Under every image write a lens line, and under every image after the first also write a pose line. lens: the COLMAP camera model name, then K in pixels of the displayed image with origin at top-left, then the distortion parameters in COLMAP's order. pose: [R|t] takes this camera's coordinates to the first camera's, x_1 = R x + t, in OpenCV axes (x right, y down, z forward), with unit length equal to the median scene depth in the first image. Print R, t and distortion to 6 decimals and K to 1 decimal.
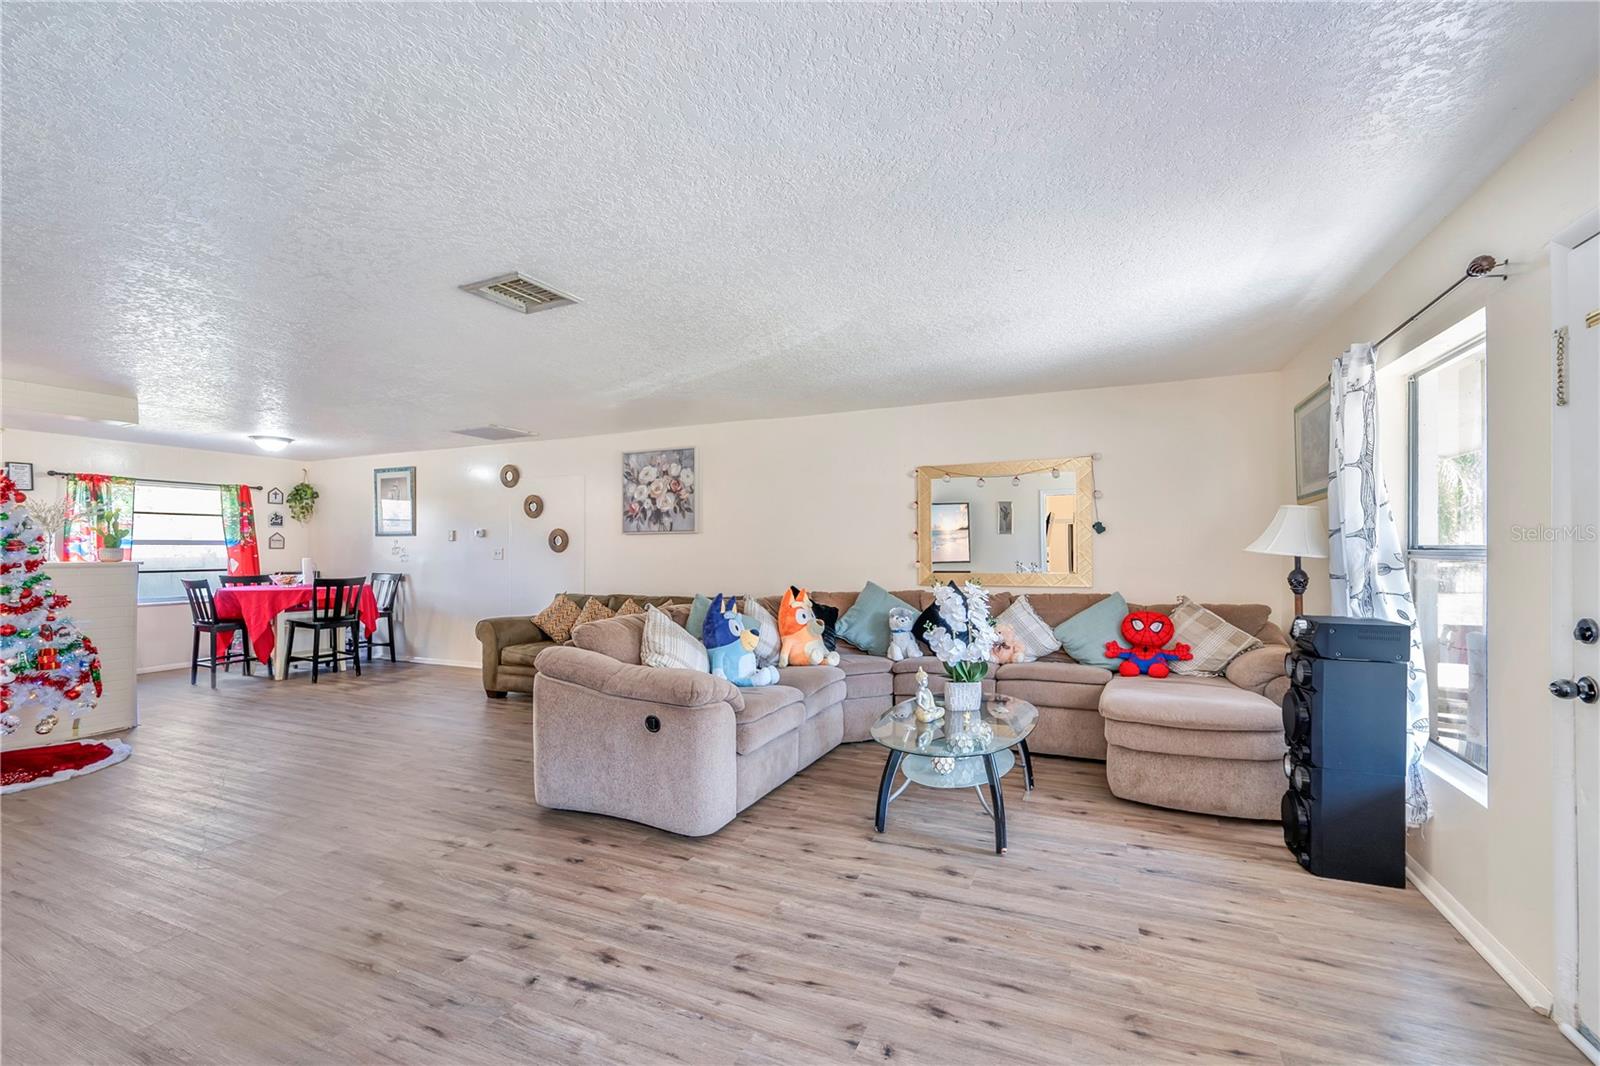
lens RADIAL K [[614.4, 0, 859.9], [0, 614.4, 547.4], [0, 0, 1]] dist [0.000510, -0.000381]
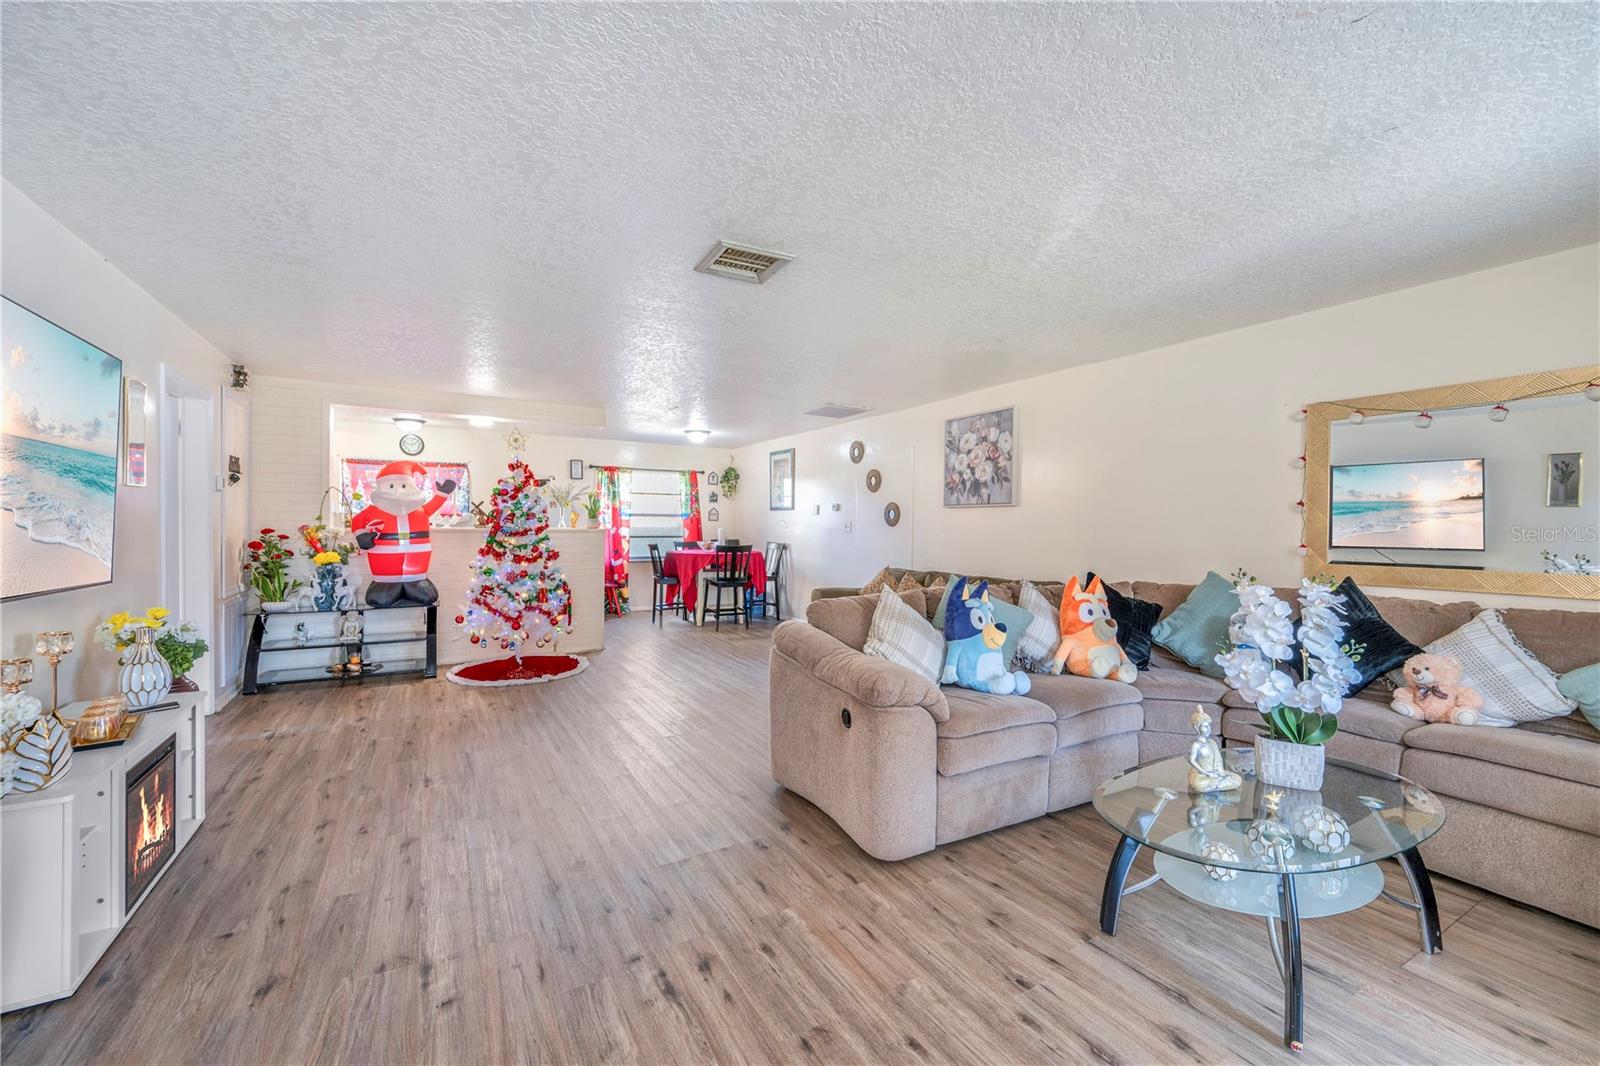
lens RADIAL K [[665.0, 0, 867.0], [0, 665.0, 534.0], [0, 0, 1]] dist [-0.000100, 0.000030]
pose [[0.809564, 0.019347, -0.586713, 0.170404], [-0.010275, 0.999771, 0.018790, 0.001478], [0.586942, -0.009183, 0.809577, 0.165390]]
